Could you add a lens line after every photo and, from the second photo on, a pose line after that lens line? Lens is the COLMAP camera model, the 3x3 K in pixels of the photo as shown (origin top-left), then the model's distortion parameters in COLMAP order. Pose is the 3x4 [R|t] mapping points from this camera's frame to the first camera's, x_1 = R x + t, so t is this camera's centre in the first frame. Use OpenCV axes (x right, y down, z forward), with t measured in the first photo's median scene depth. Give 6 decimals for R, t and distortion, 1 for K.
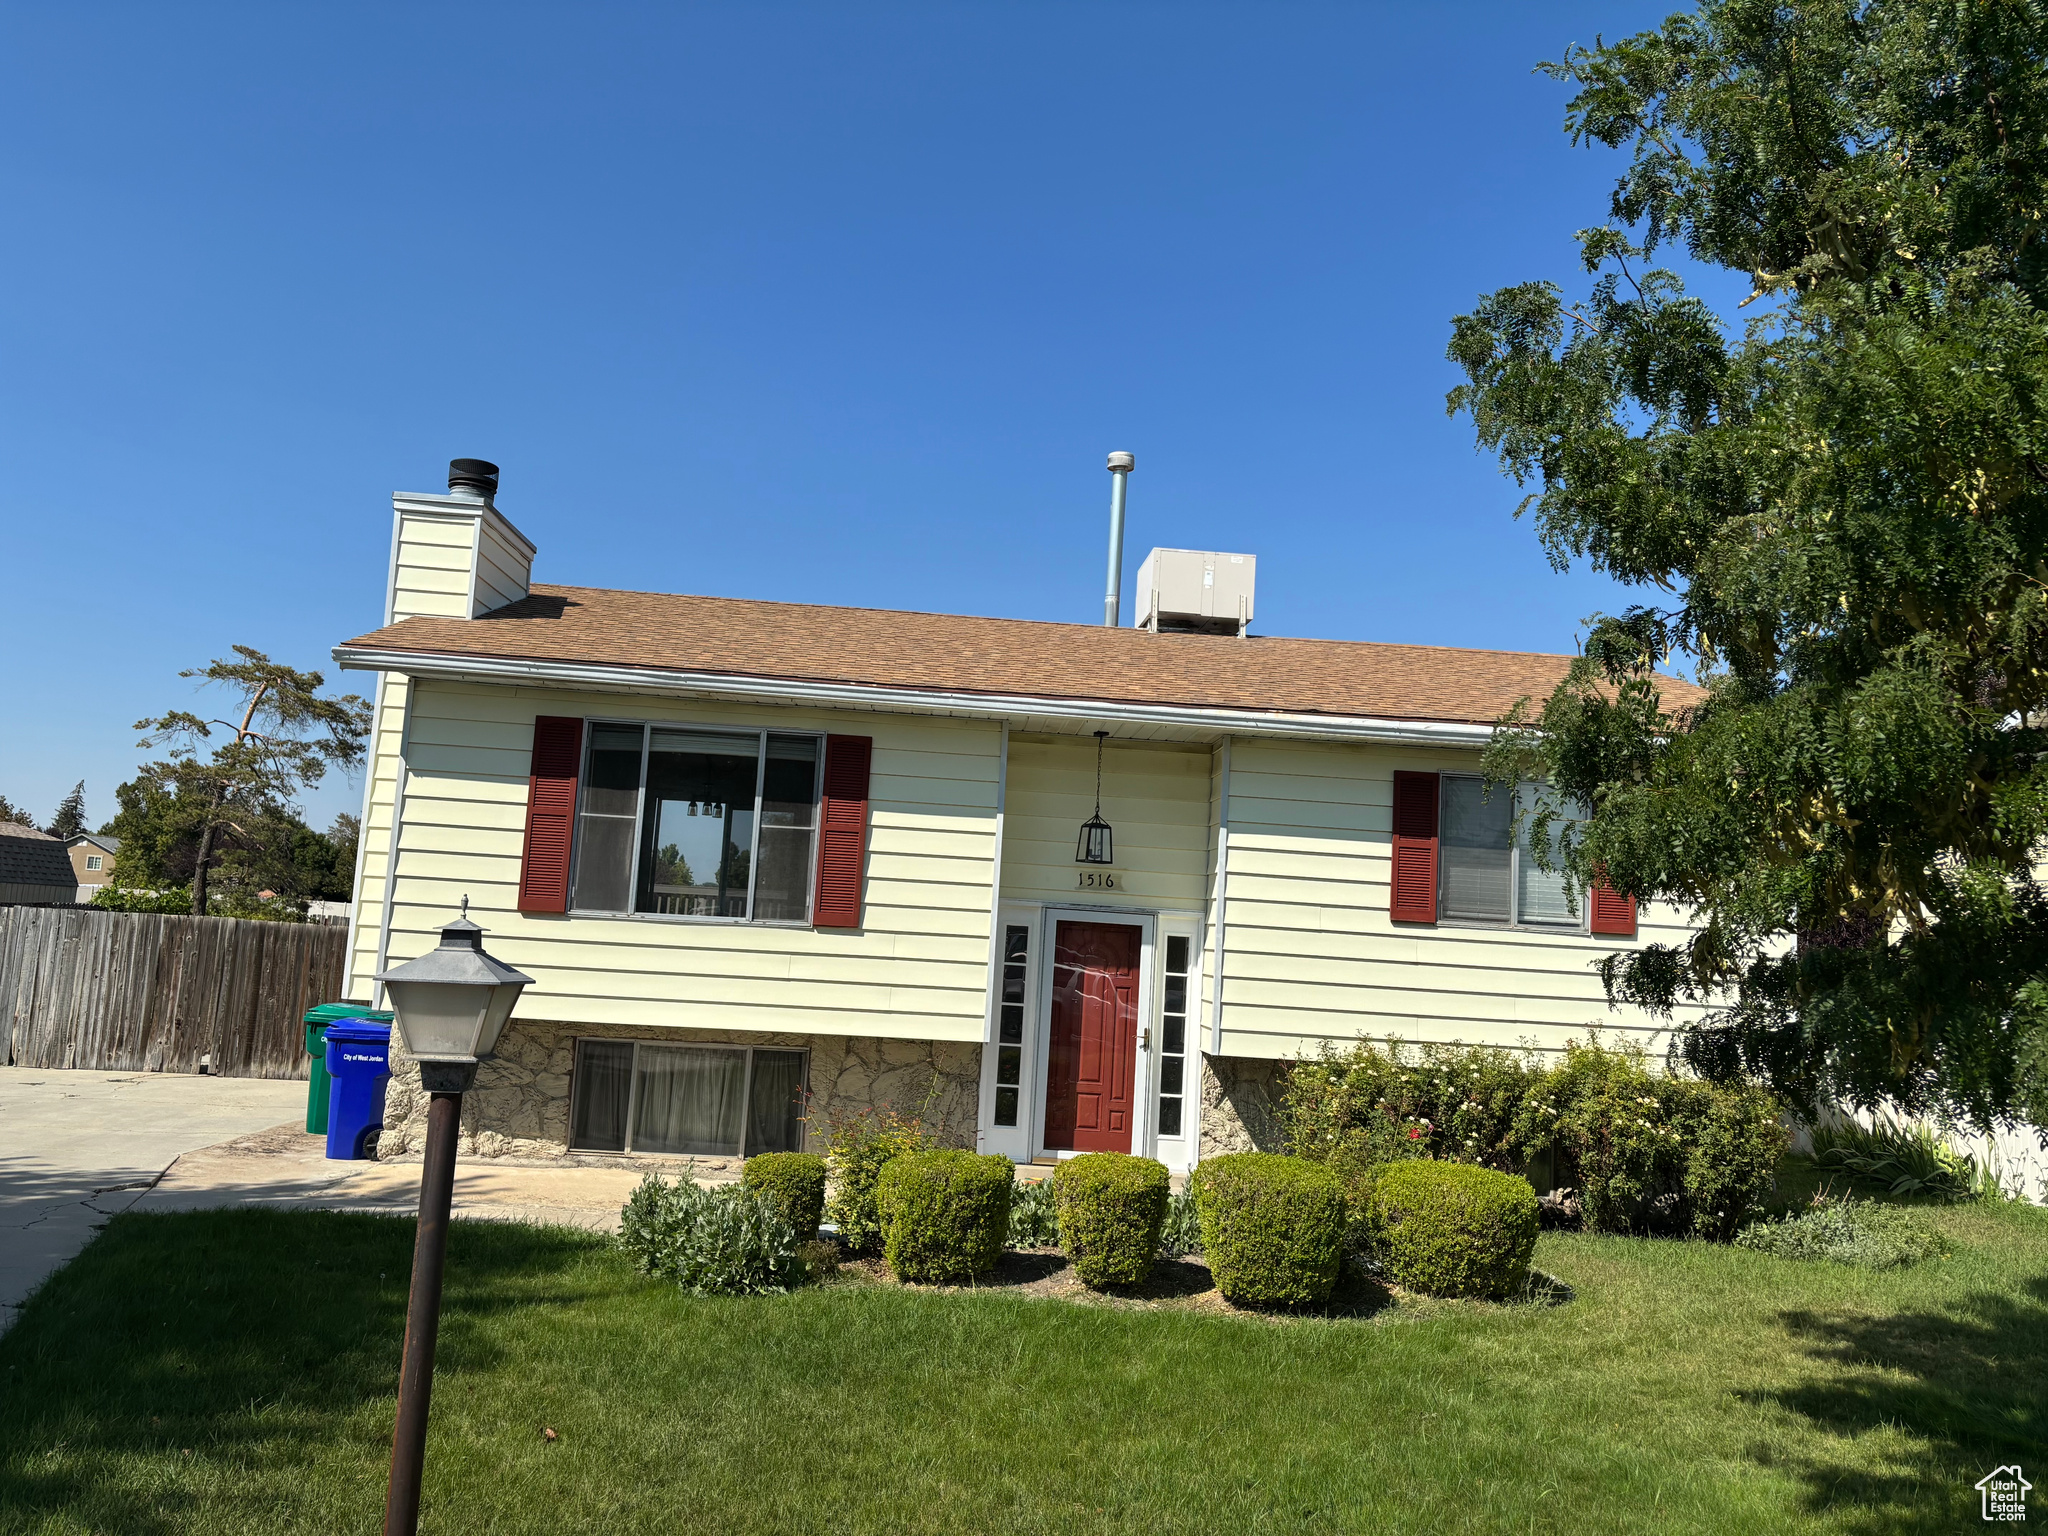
lens RADIAL K [[1539.5, 0, 1033.5], [0, 1539.5, 735.7], [0, 0, 1]] dist [0.063374, -0.065729]
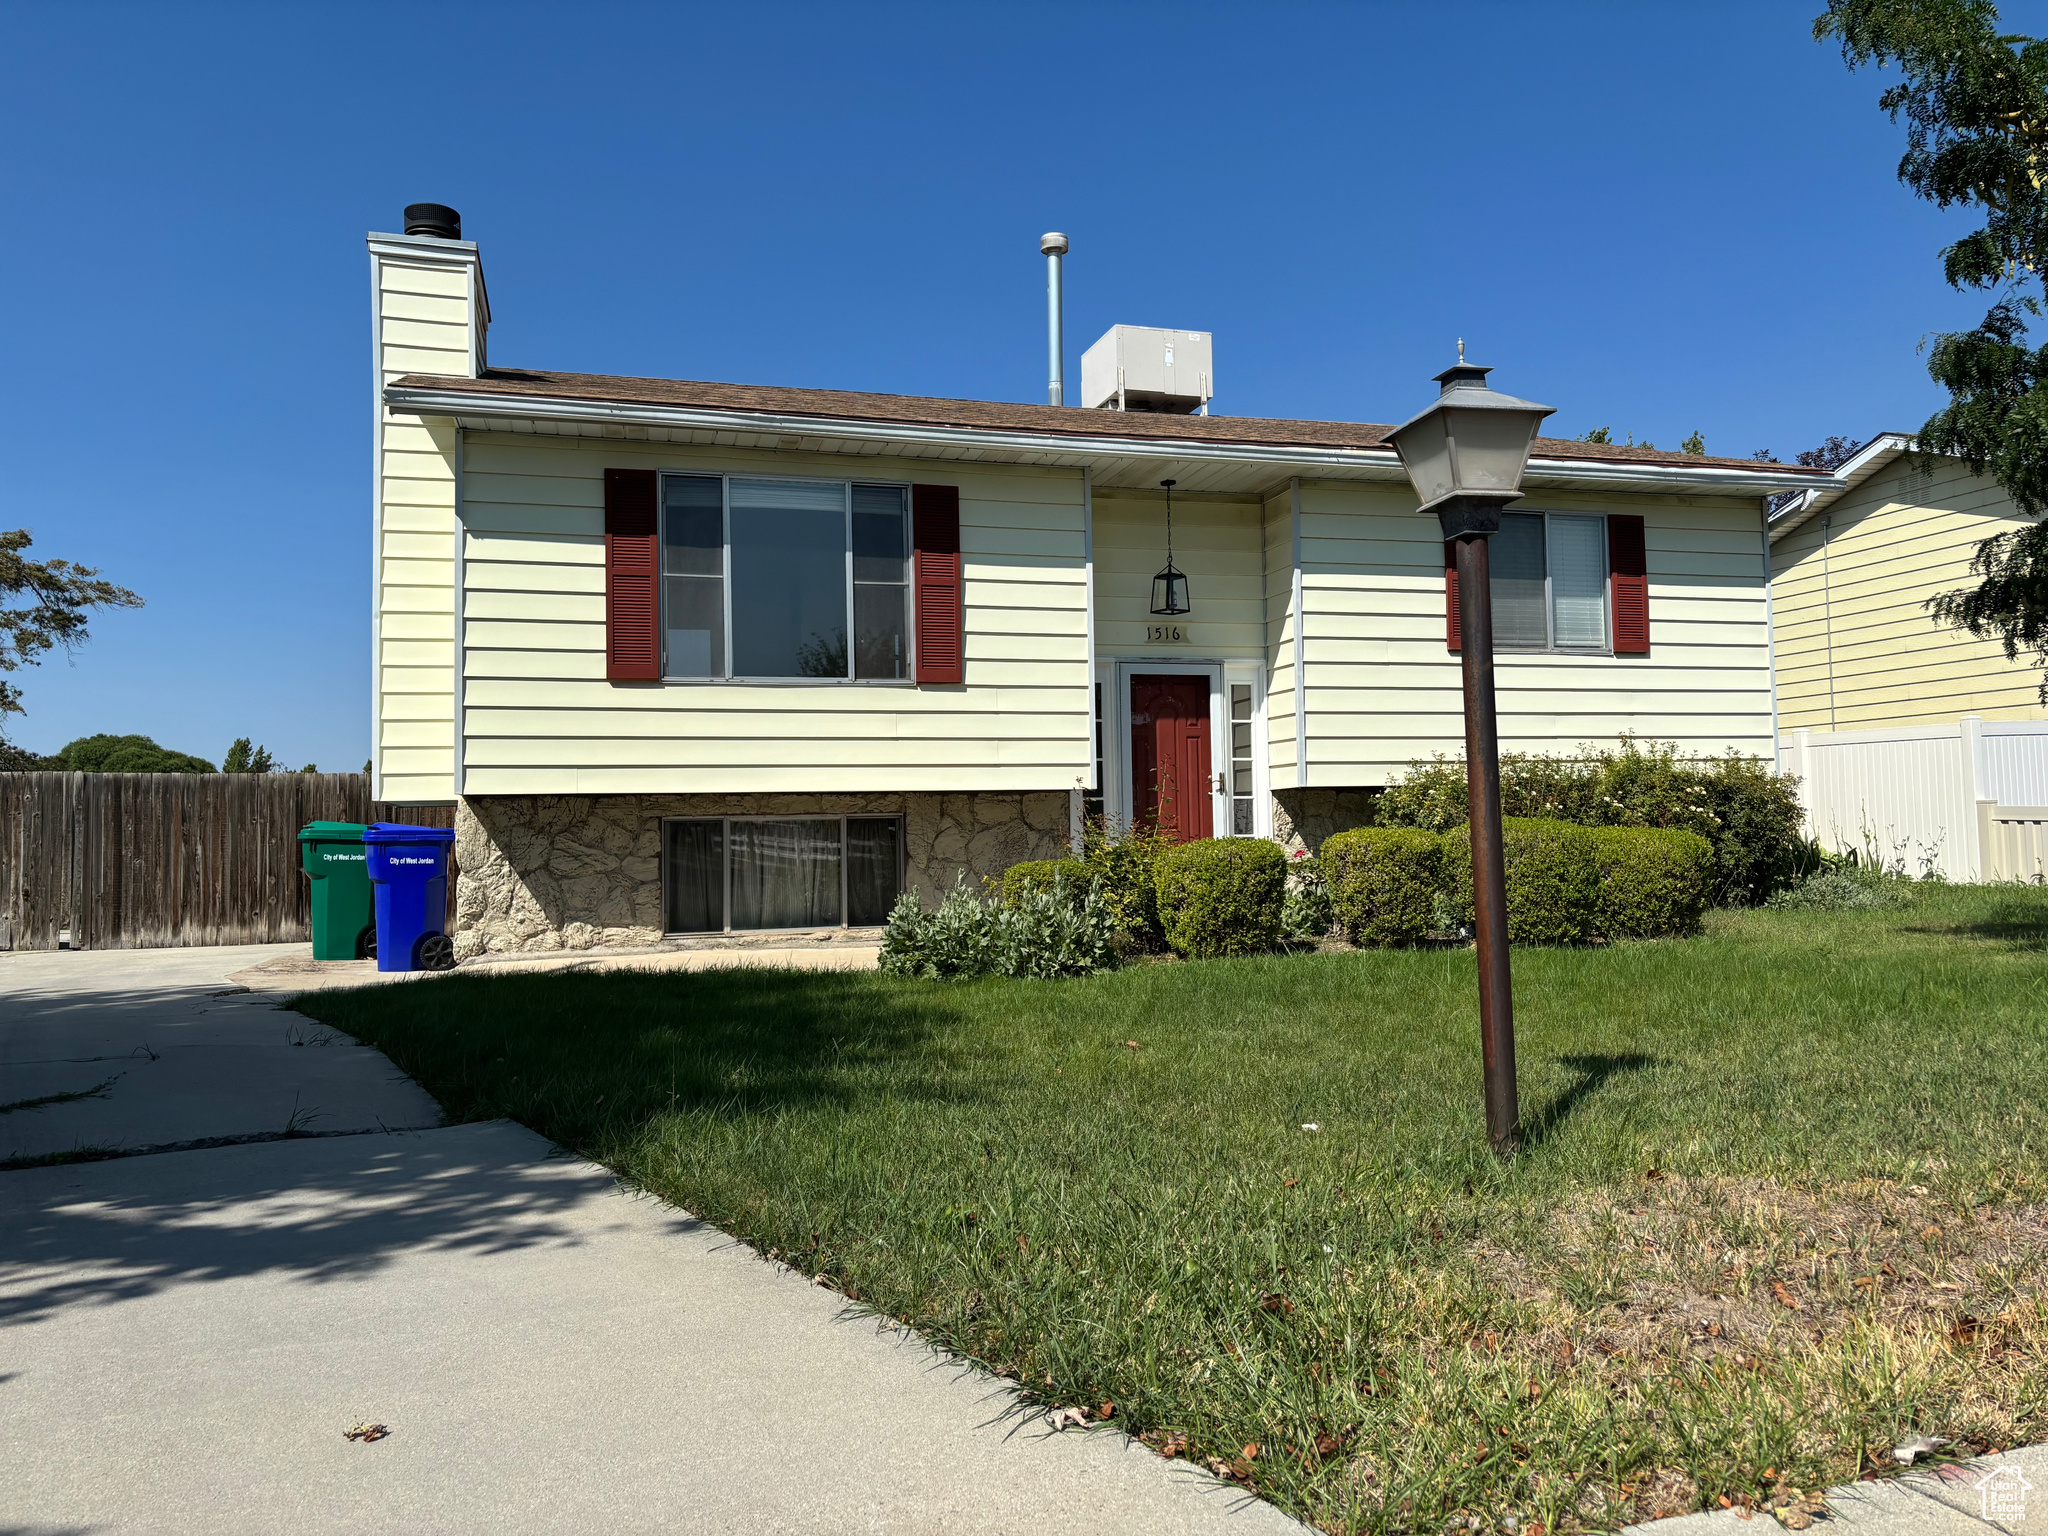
lens RADIAL K [[1539.5, 0, 1040.1], [0, 1539.5, 749.6], [0, 0, 1]] dist [0.063374, -0.065729]
pose [[0.971341, -0.064522, 0.228766, -0.283977], [0.047069, 0.995606, 0.080950, 0.088155], [-0.232984, -0.067862, 0.970110, 0.037640]]
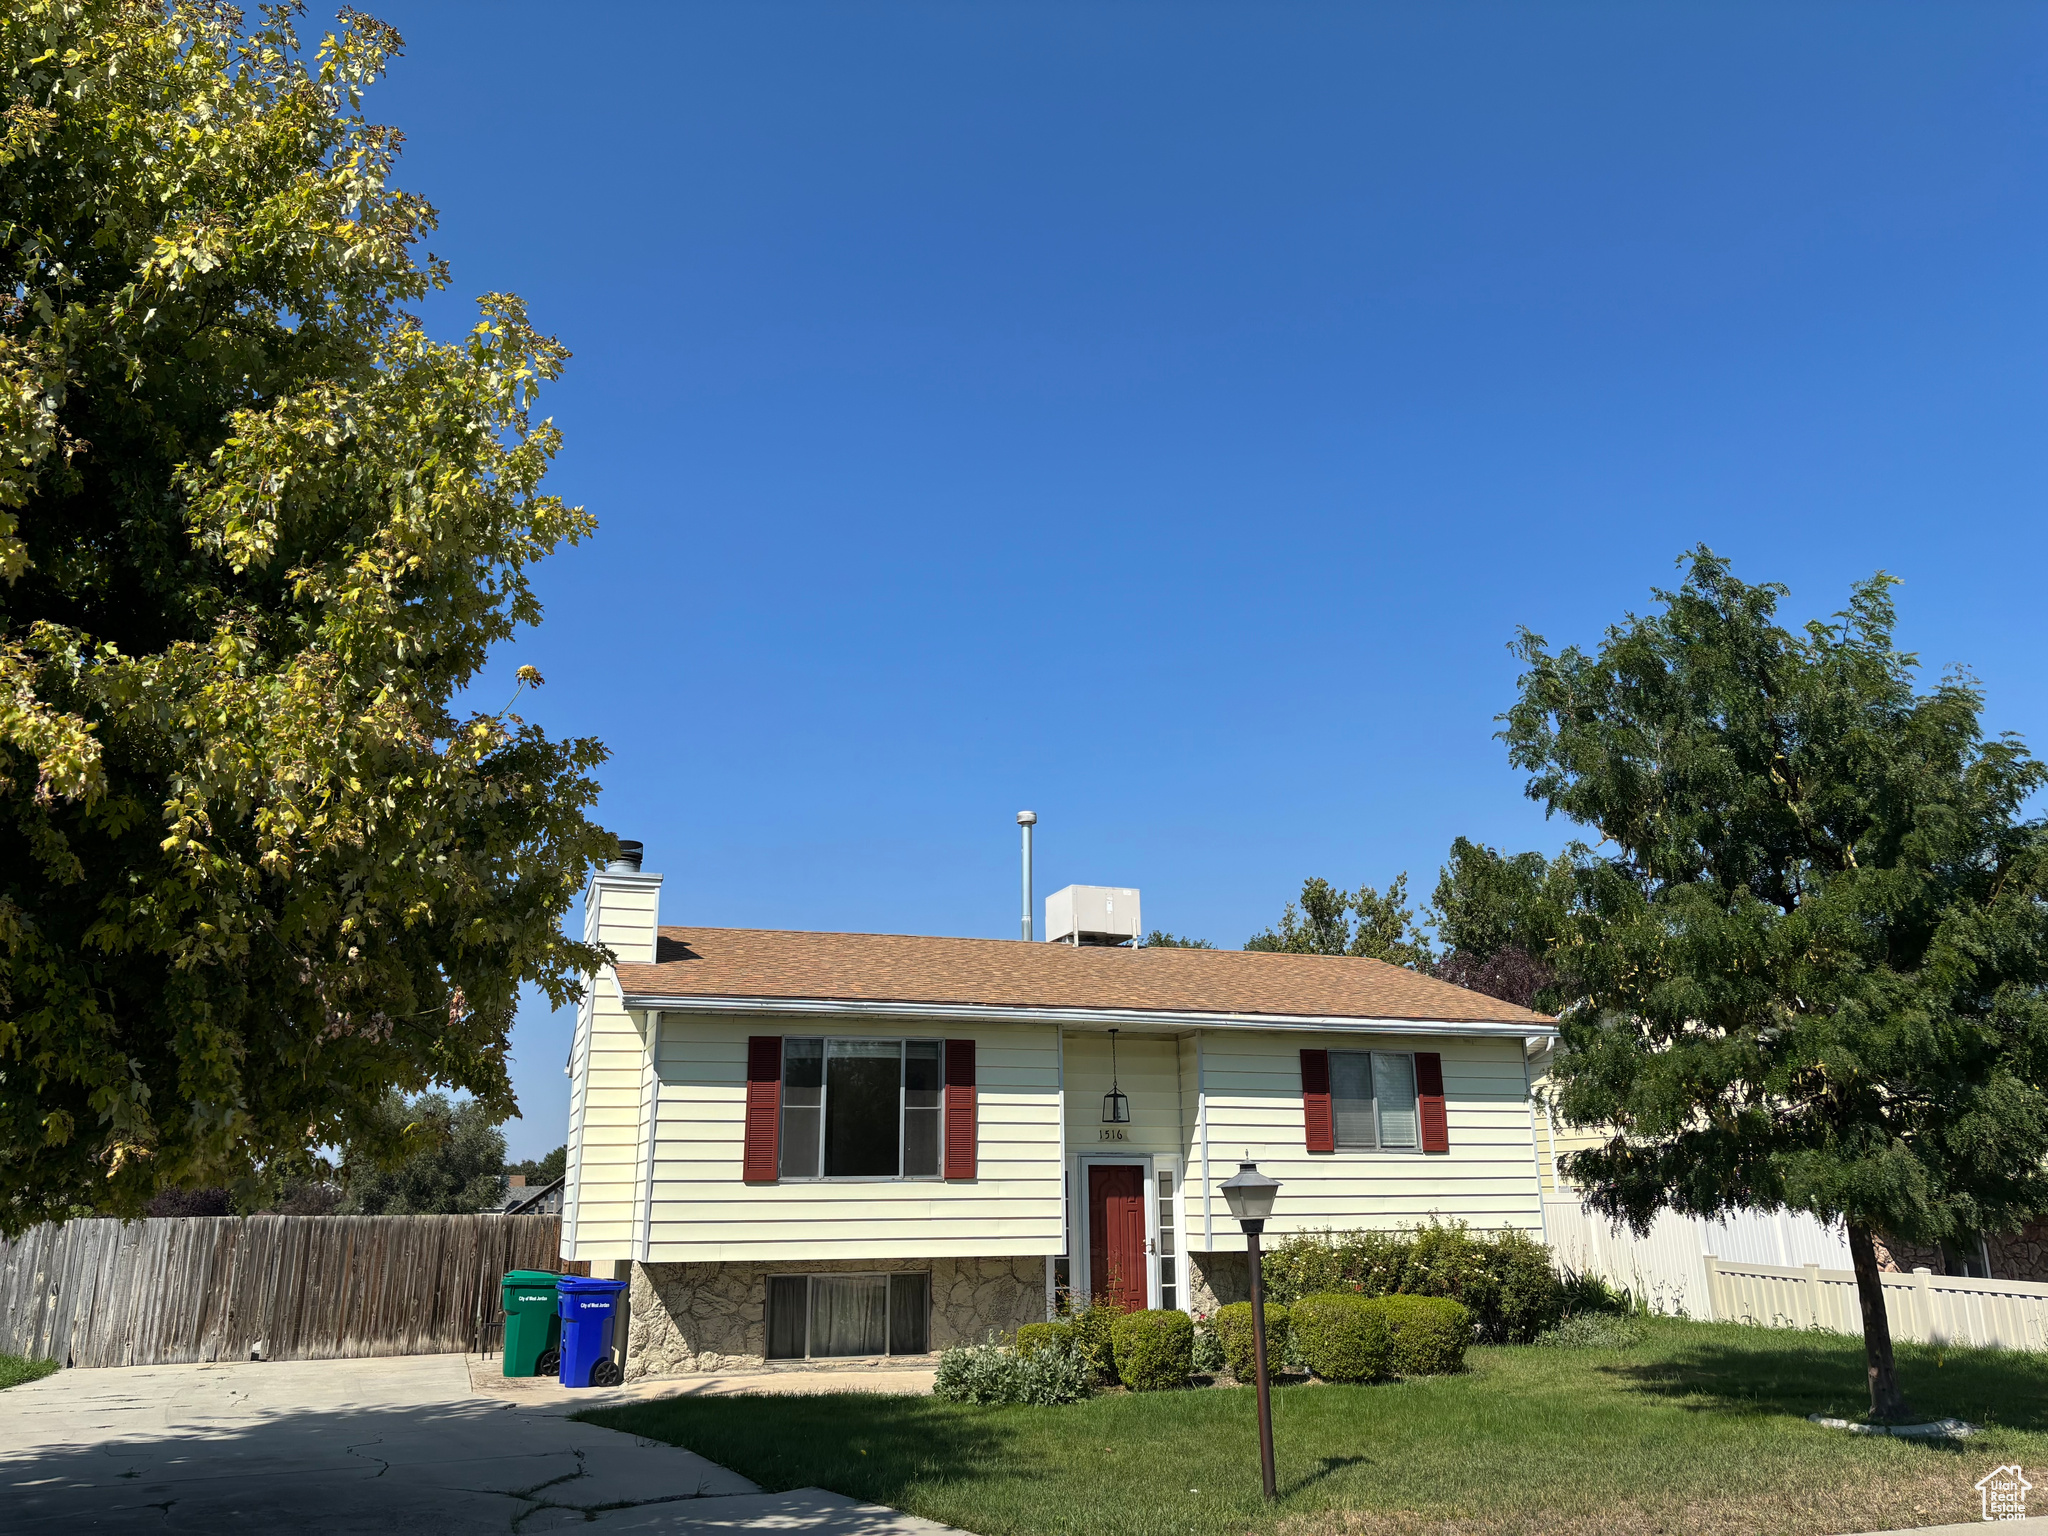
lens RADIAL K [[1539.5, 0, 1019.7], [0, 1539.5, 754.0], [0, 0, 1]] dist [0.063374, -0.065729]
pose [[0.963232, 0.008395, 0.268541, -0.452349], [0.031212, 0.989248, -0.142879, -0.057246], [-0.266854, 0.146007, 0.952613, -0.430696]]
